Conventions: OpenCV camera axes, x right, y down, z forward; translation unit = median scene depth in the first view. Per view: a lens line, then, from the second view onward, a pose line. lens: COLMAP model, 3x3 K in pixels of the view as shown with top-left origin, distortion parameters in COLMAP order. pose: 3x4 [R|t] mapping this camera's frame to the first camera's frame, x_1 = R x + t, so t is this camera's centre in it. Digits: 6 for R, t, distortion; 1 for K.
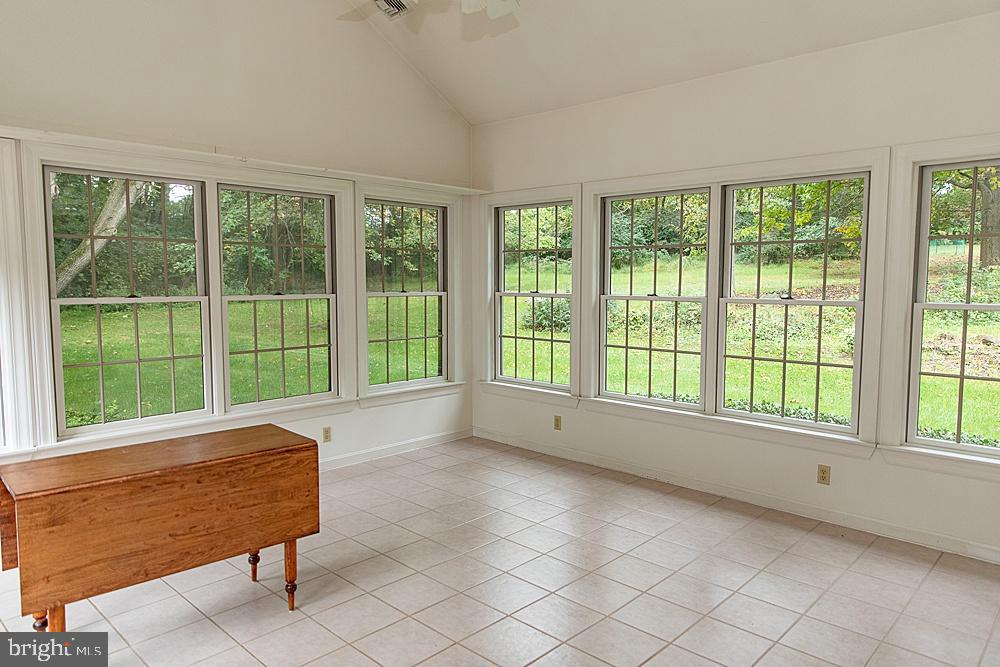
lens RADIAL K [[669.8, 0, 500.0], [0, 669.8, 333.5], [0, 0, 1]] dist [0.008809, 0.002097]
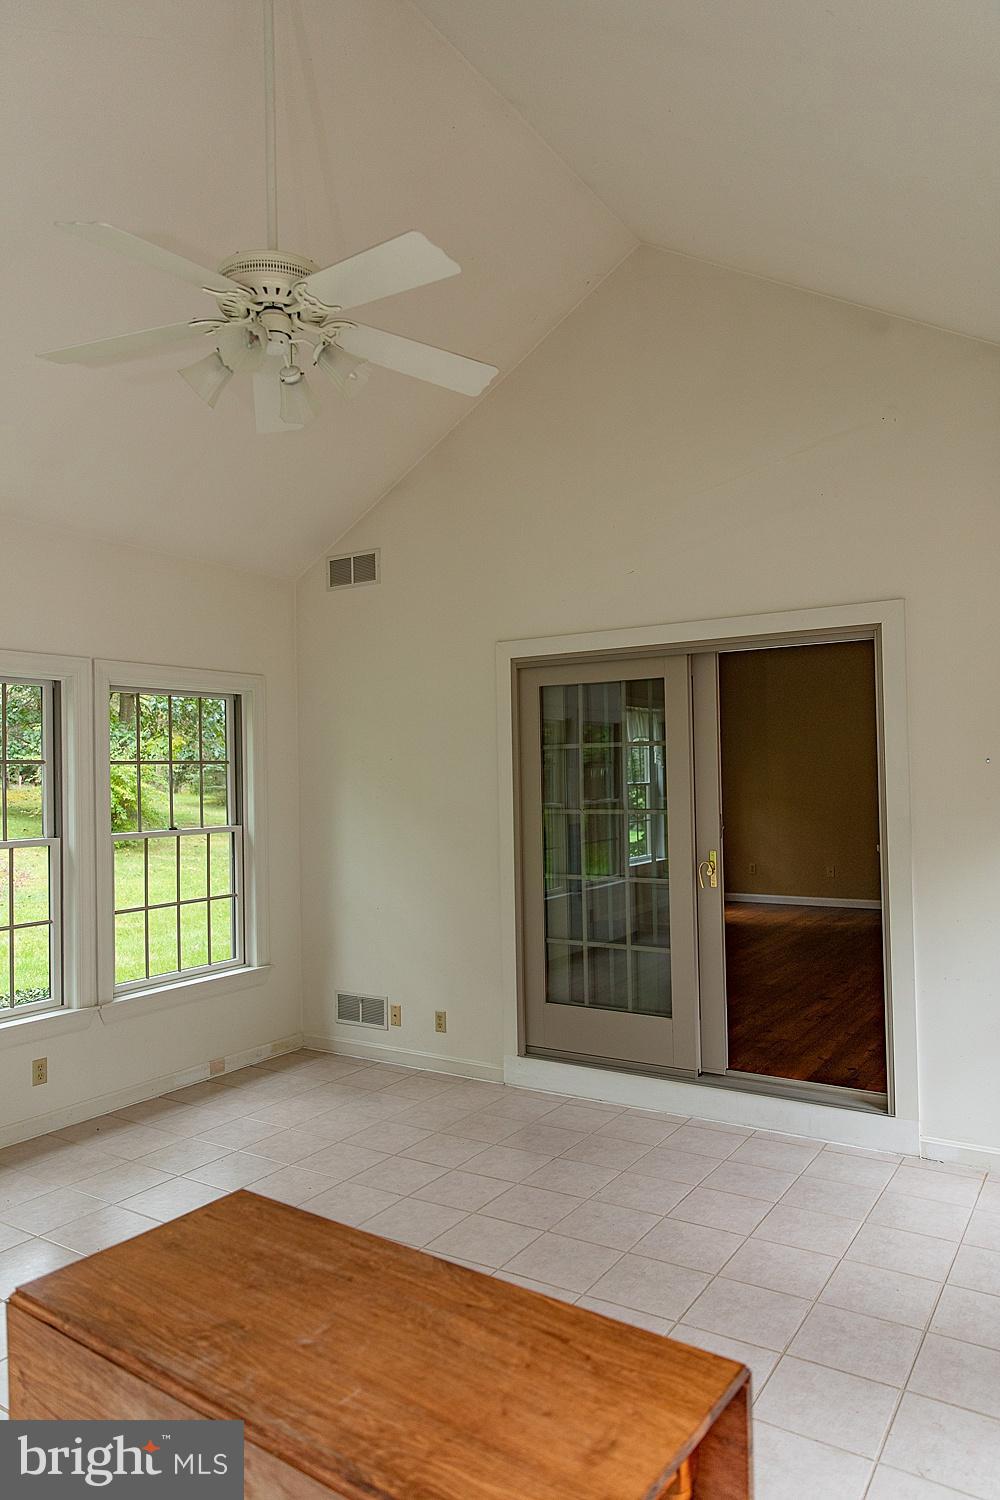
lens RADIAL K [[1004.7, 0, 500.0], [0, 1004.7, 750.0], [0, 0, 1]] dist [0.008809, 0.002097]
pose [[-0.188710, 0.036916, 0.981339, -0.777126], [0.111570, 0.993629, -0.015924, -0.070232], [-0.975674, 0.106483, -0.191627, 0.748025]]
